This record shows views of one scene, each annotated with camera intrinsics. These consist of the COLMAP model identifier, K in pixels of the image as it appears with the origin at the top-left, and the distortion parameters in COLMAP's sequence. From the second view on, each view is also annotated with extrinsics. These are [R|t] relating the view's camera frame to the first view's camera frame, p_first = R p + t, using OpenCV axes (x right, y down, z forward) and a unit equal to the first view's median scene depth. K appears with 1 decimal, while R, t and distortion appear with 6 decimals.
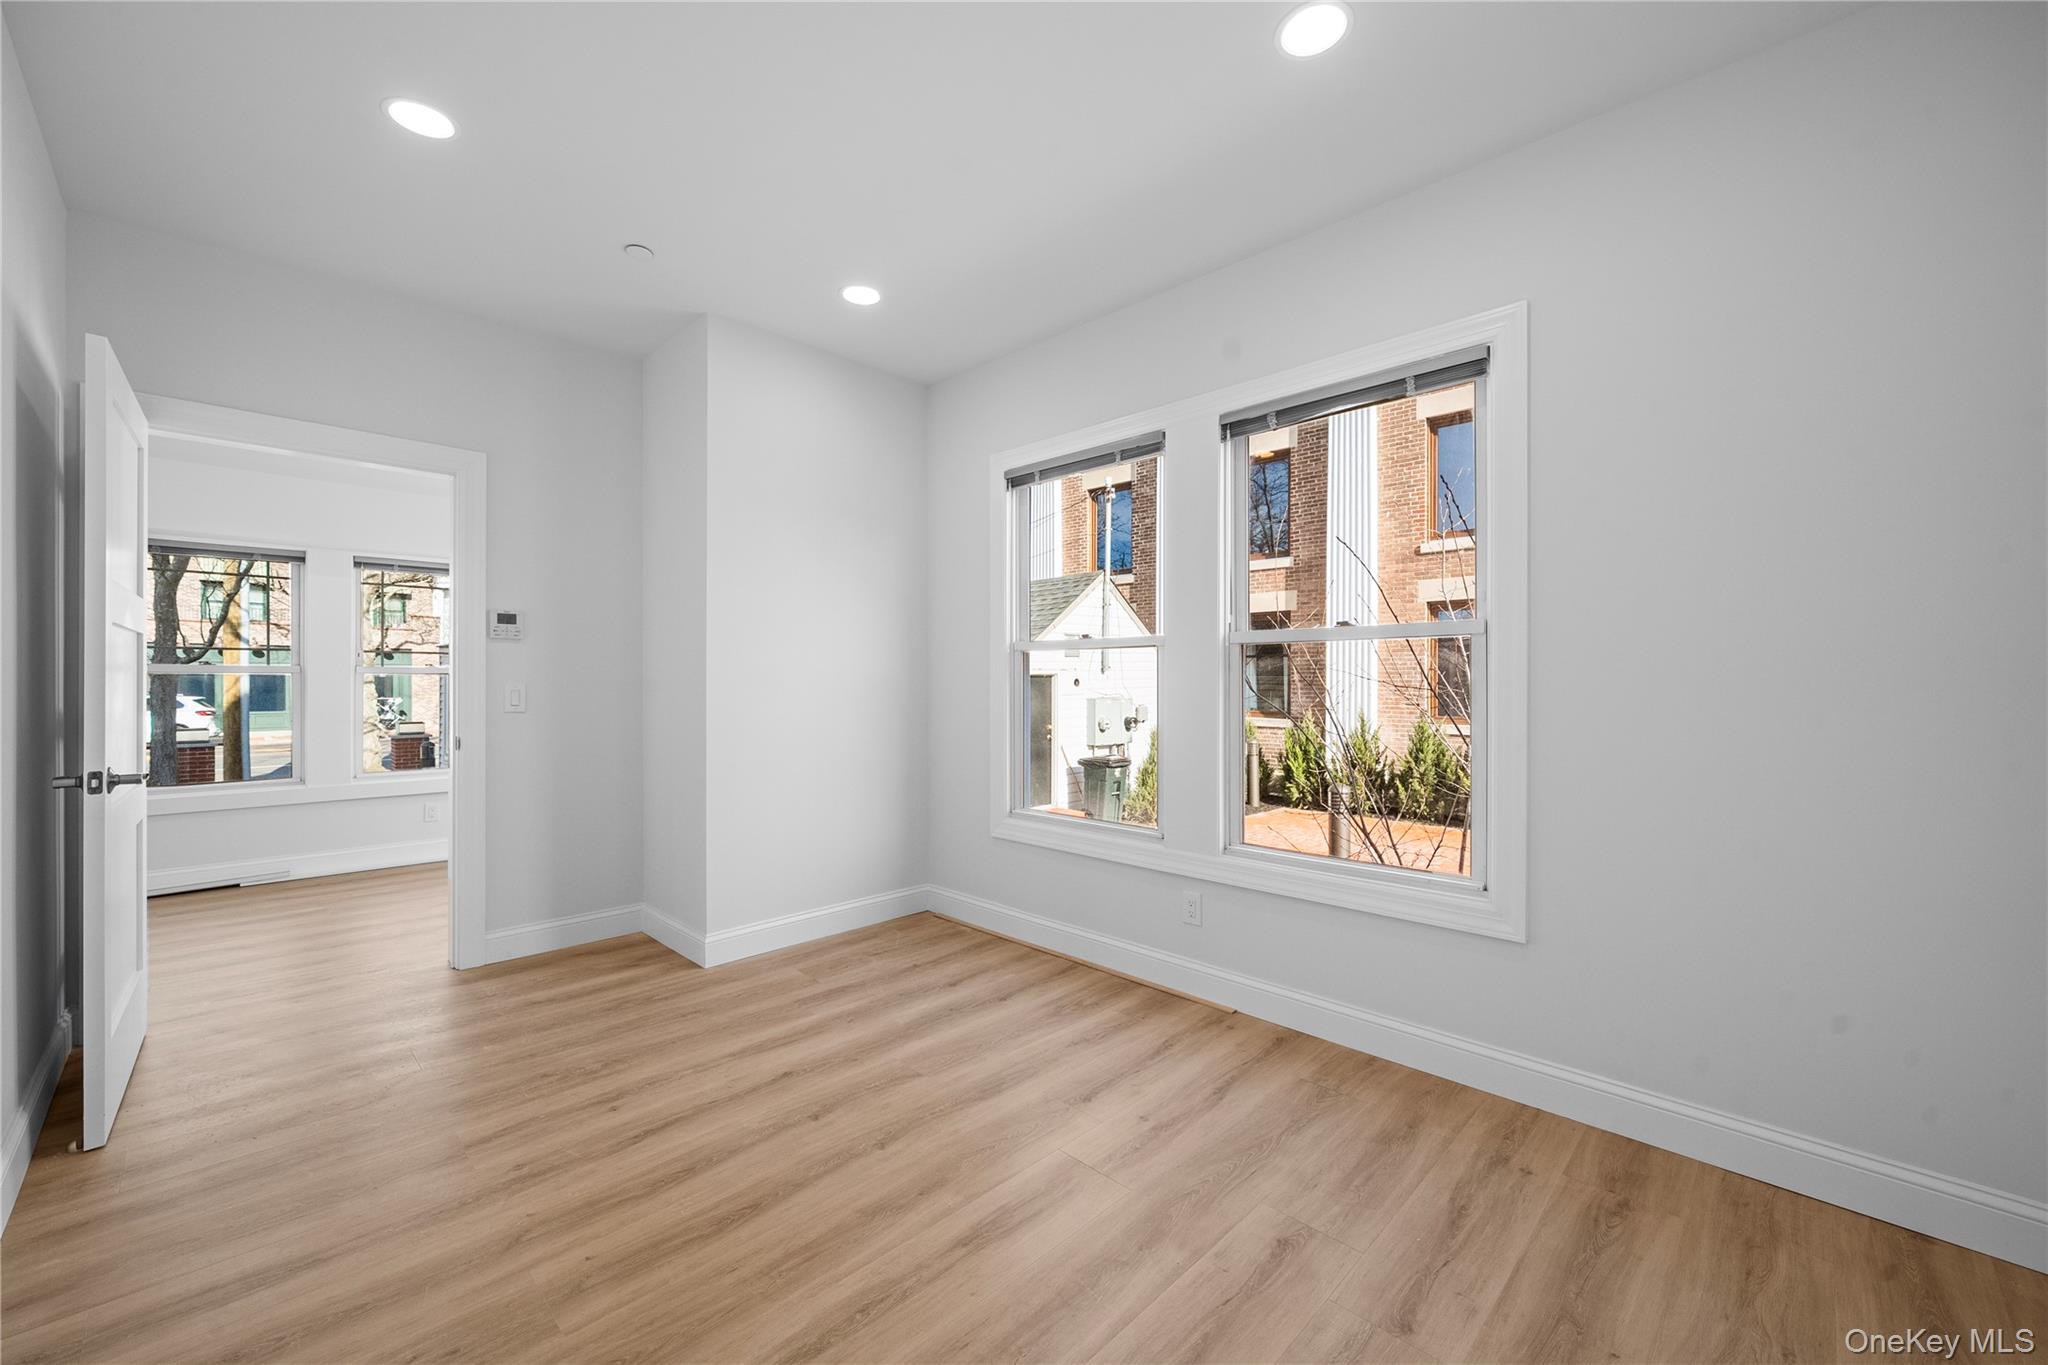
lens RADIAL K [[796.9, 0, 1026.3], [0, 796.9, 680.2], [0, 0, 1]] dist [-0.001194, -0.000147]
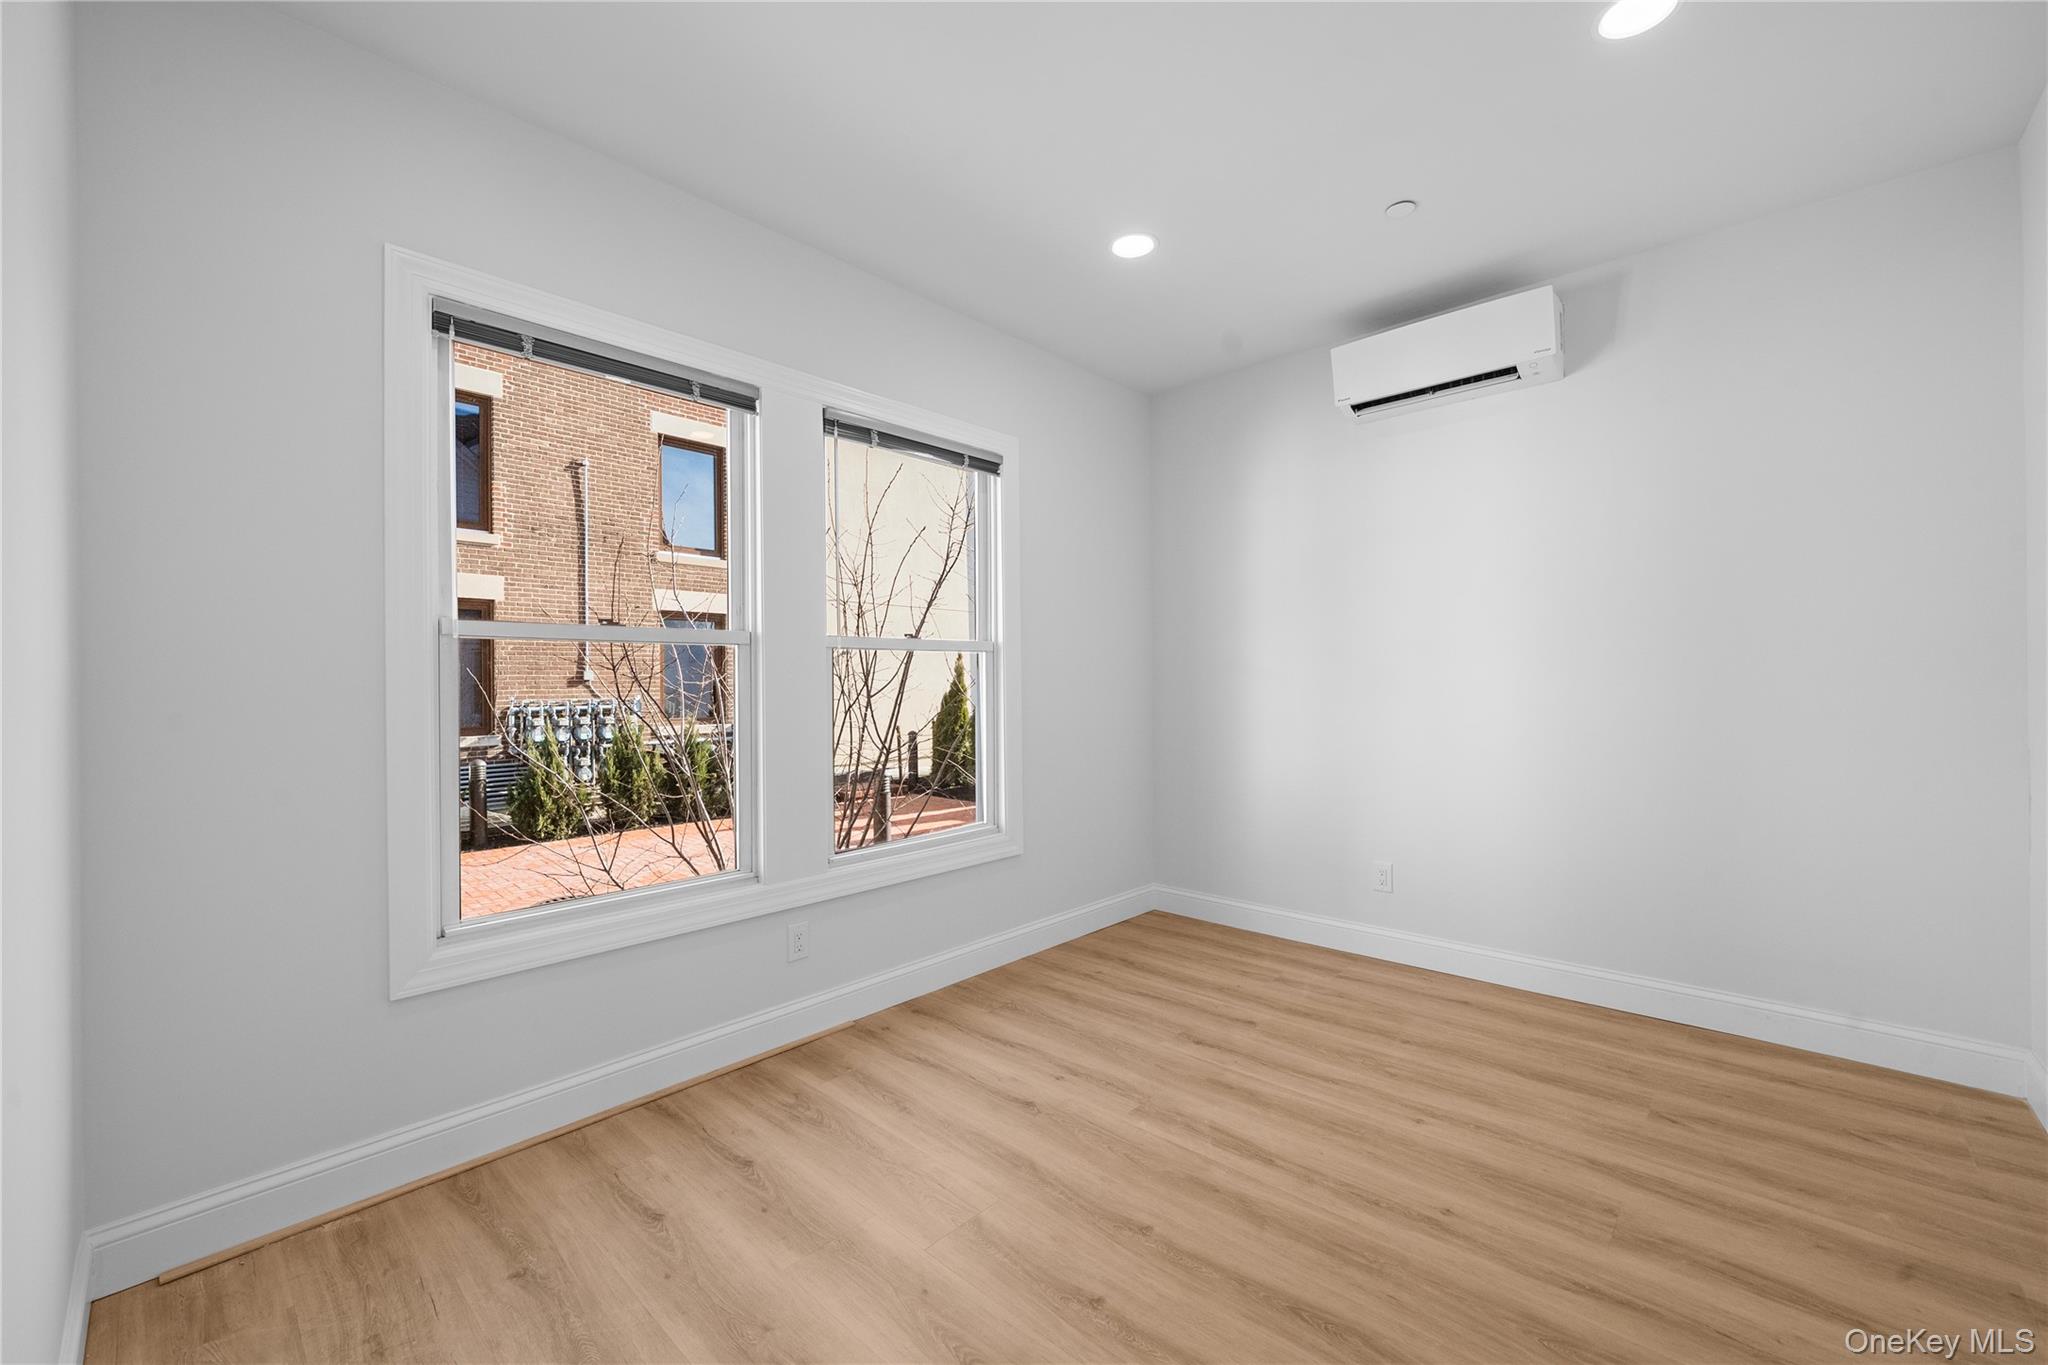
lens RADIAL K [[796.9, 0, 1026.3], [0, 796.9, 680.2], [0, 0, 1]] dist [-0.001194, -0.000147]
pose [[-0.014294, 0.004225, 0.999889, -0.781966], [0.012045, 0.999919, -0.004053, 0.000390], [-0.999825, 0.011986, -0.014344, 0.856505]]
